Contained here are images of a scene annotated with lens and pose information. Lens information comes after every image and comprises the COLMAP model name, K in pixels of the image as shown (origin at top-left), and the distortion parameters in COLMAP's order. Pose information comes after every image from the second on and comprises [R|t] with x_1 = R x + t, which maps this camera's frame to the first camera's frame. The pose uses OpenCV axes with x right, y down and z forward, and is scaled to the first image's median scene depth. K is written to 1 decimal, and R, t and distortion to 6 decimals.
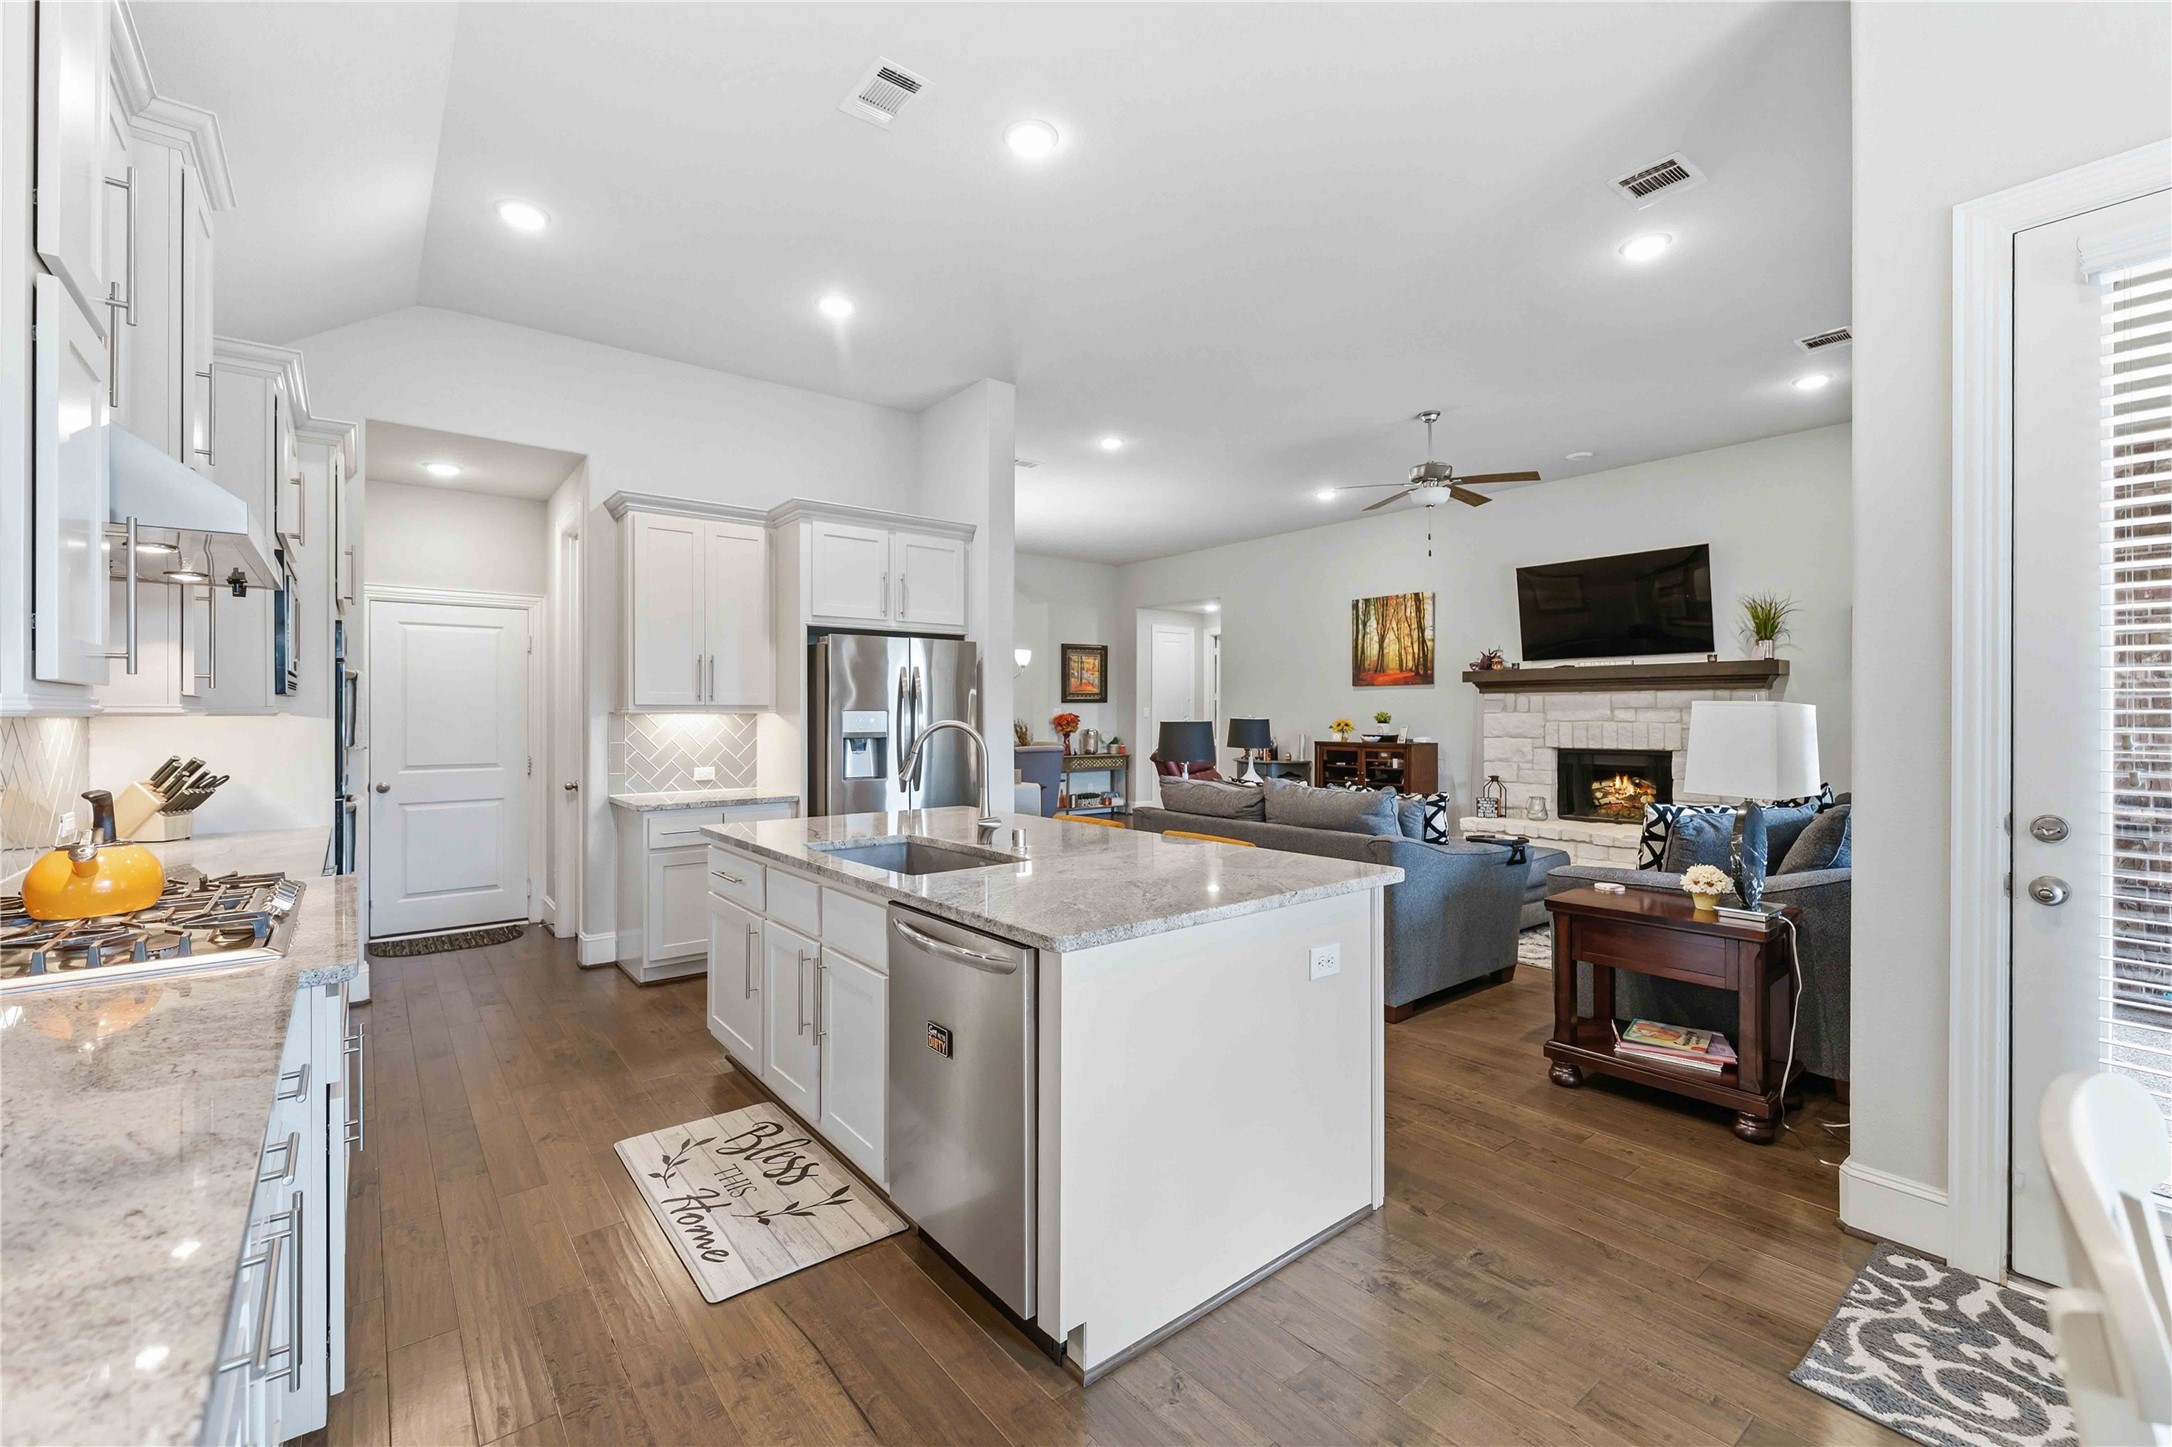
lens RADIAL K [[902.6, 0, 1077.2], [0, 902.6, 705.2], [0, 0, 1]] dist [0.001889, 0.000089]
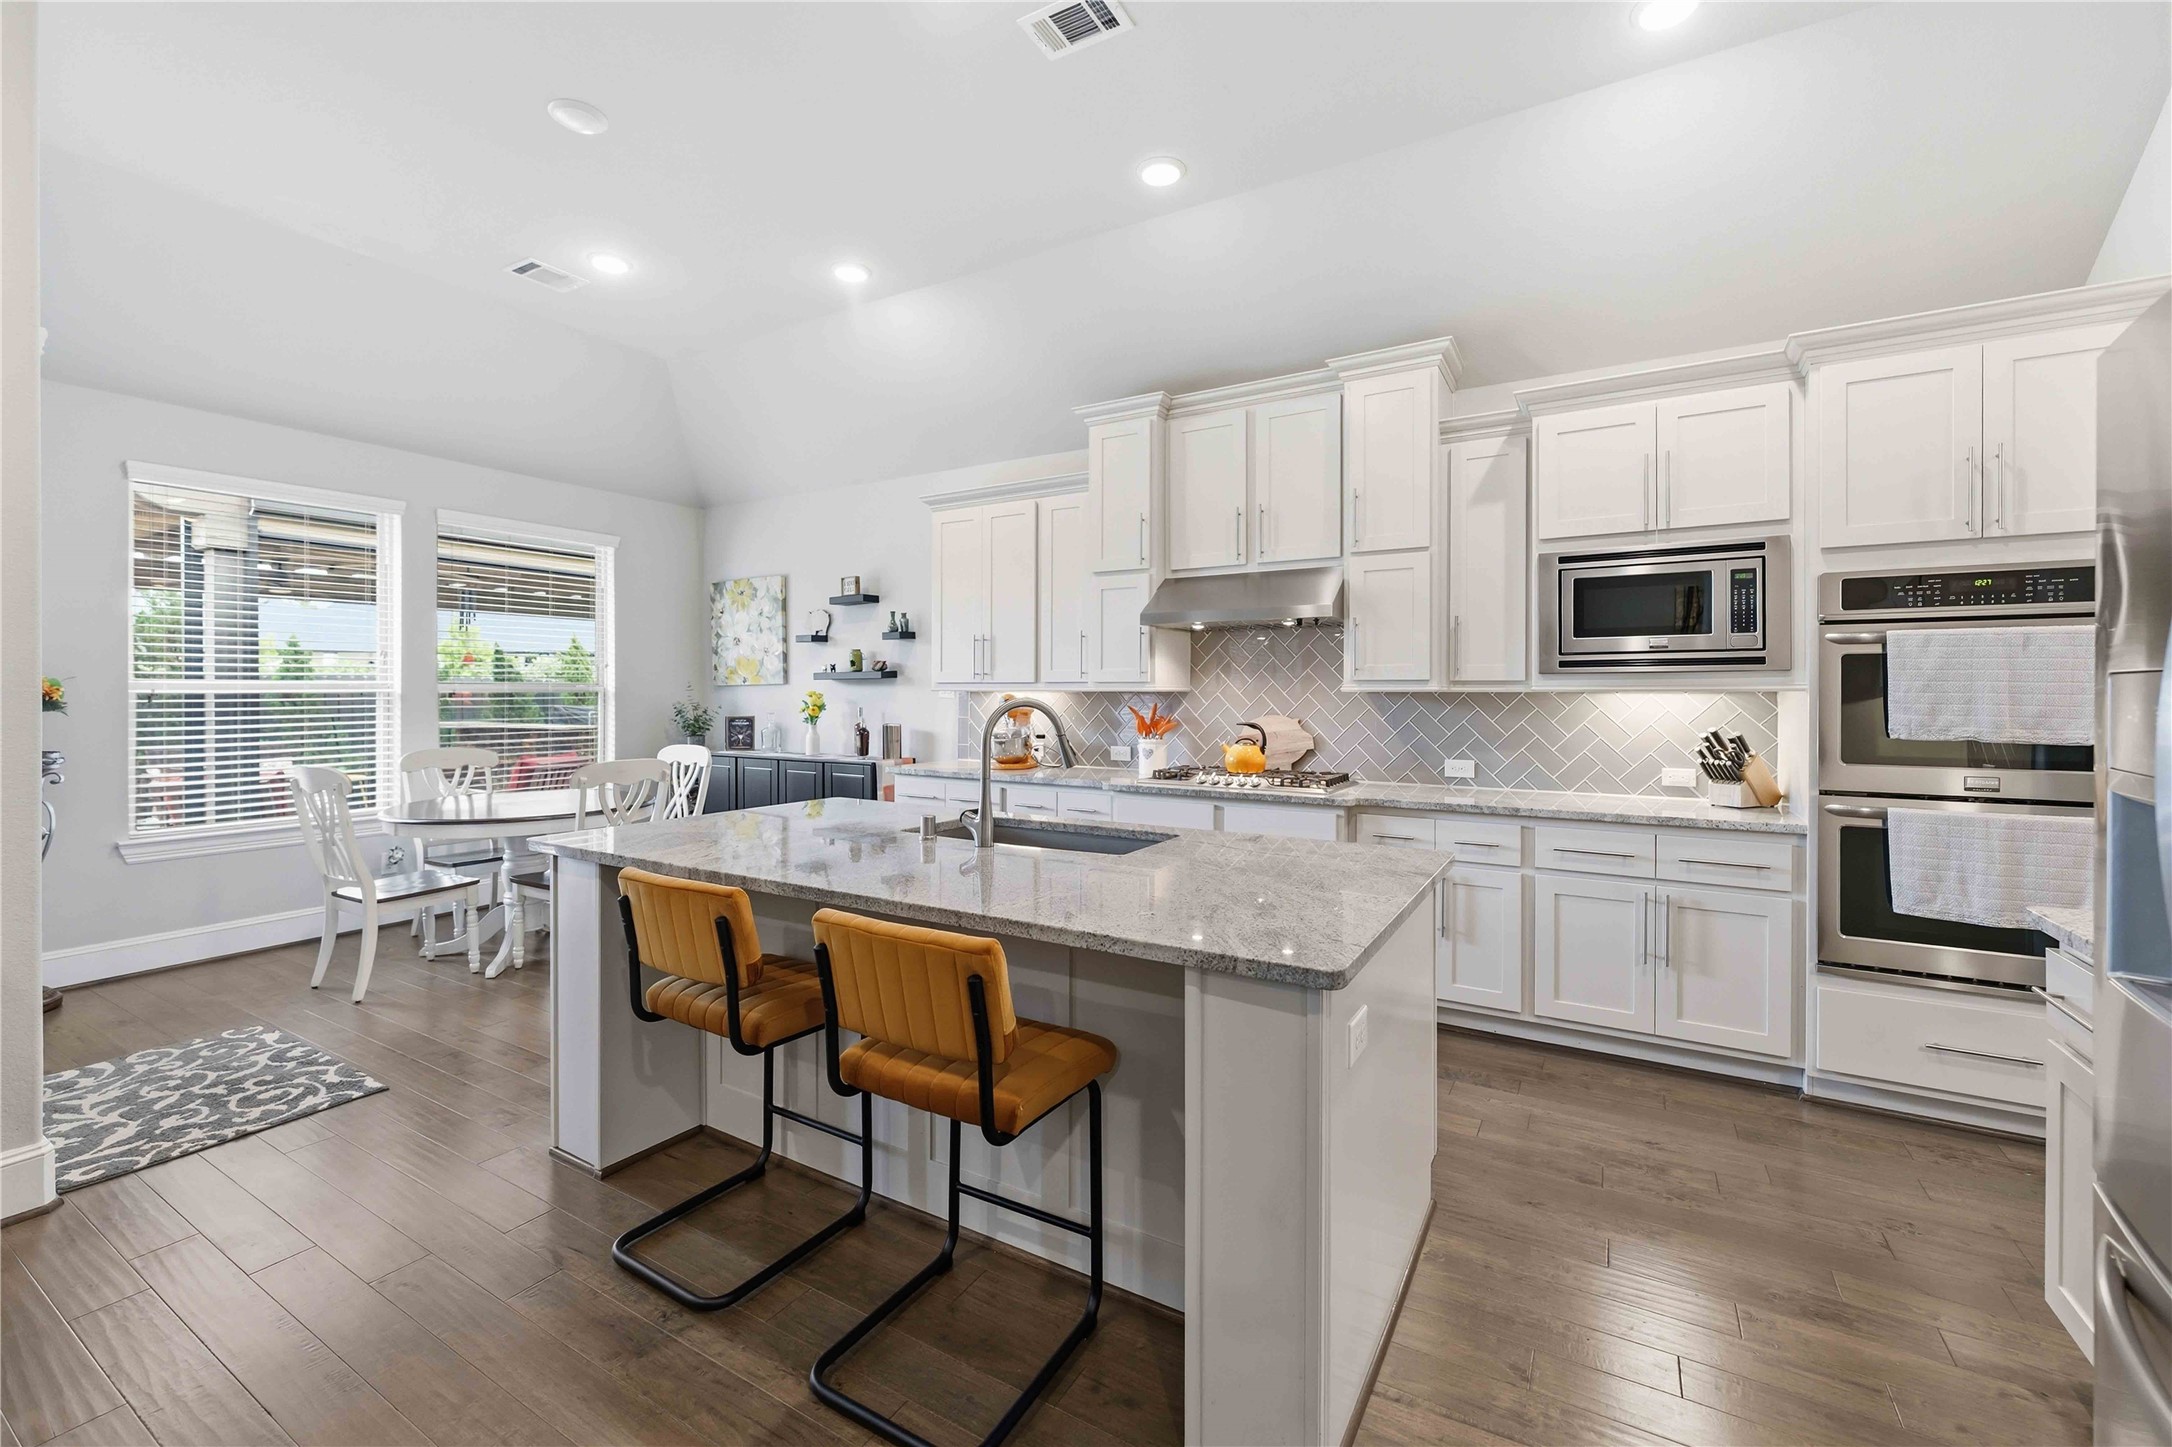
lens RADIAL K [[890.8, 0, 1083.5], [0, 890.8, 694.0], [0, 0, 1]] dist [0.000621, -0.000248]
pose [[-0.938267, 0.003108, -0.345897, 0.052760], [0.005329, 0.999971, -0.005468, 0.010188], [0.345870, -0.006974, -0.938256, 1.086424]]
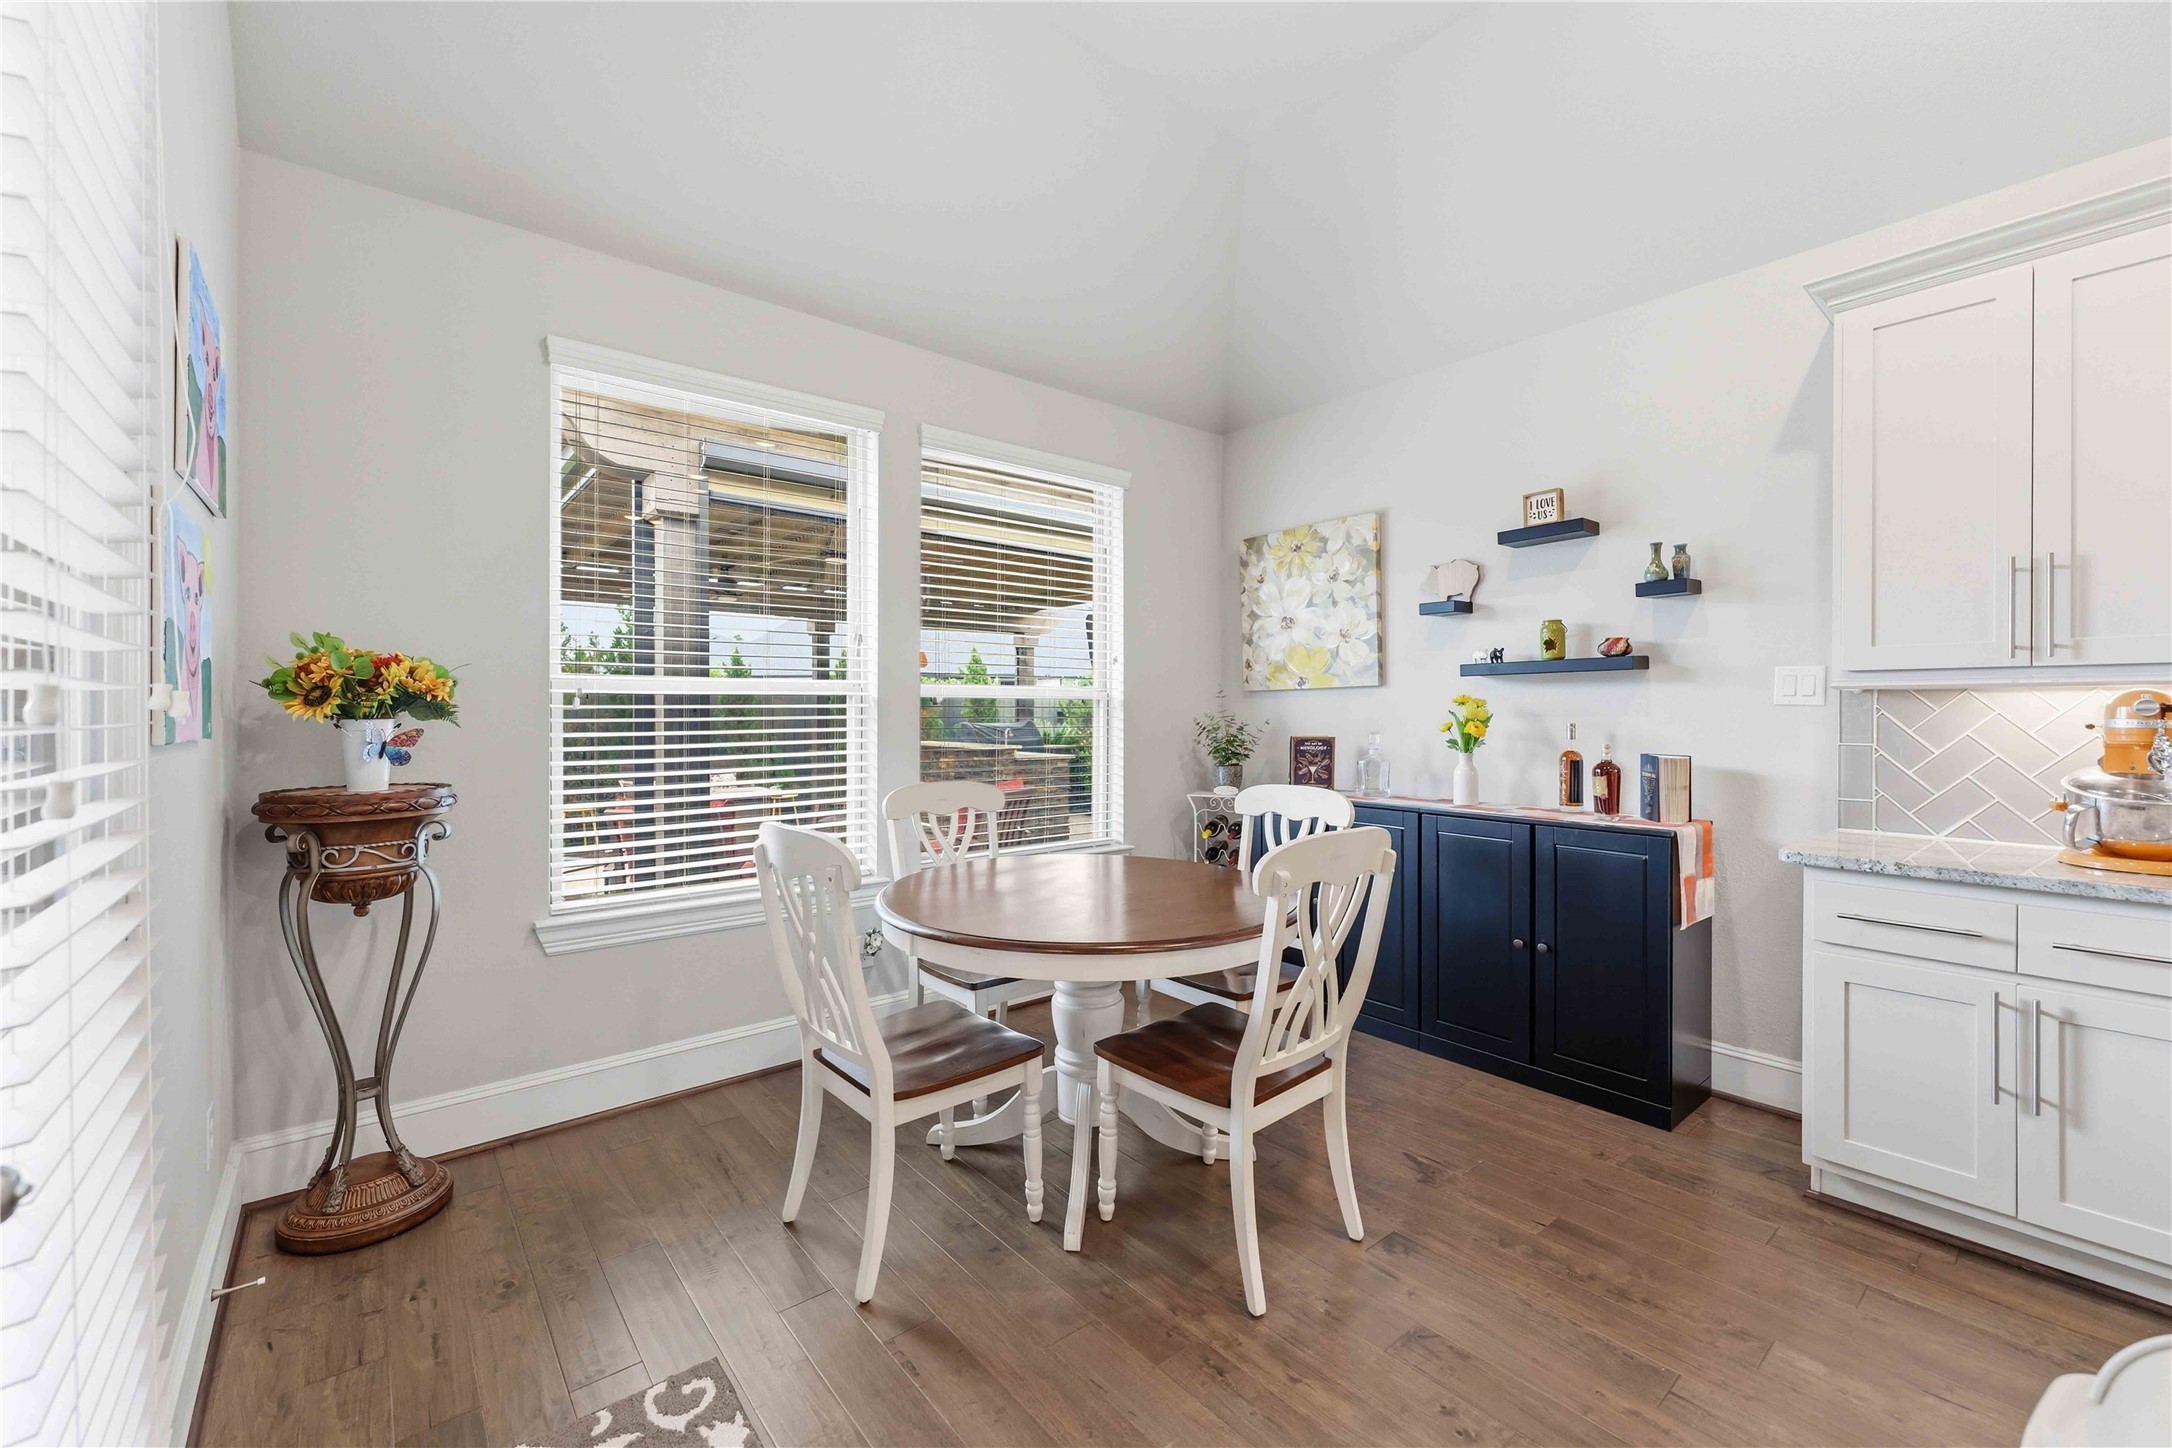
lens RADIAL K [[881.7, 0, 1079.2], [0, 881.7, 712.1], [0, 0, 1]] dist [-0.000493, -0.000073]
pose [[-0.999987, 0.001258, -0.004846, 0.282968], [0.001304, 0.999953, -0.009574, 0.017254], [0.004833, -0.009580, -0.999942, 0.532532]]
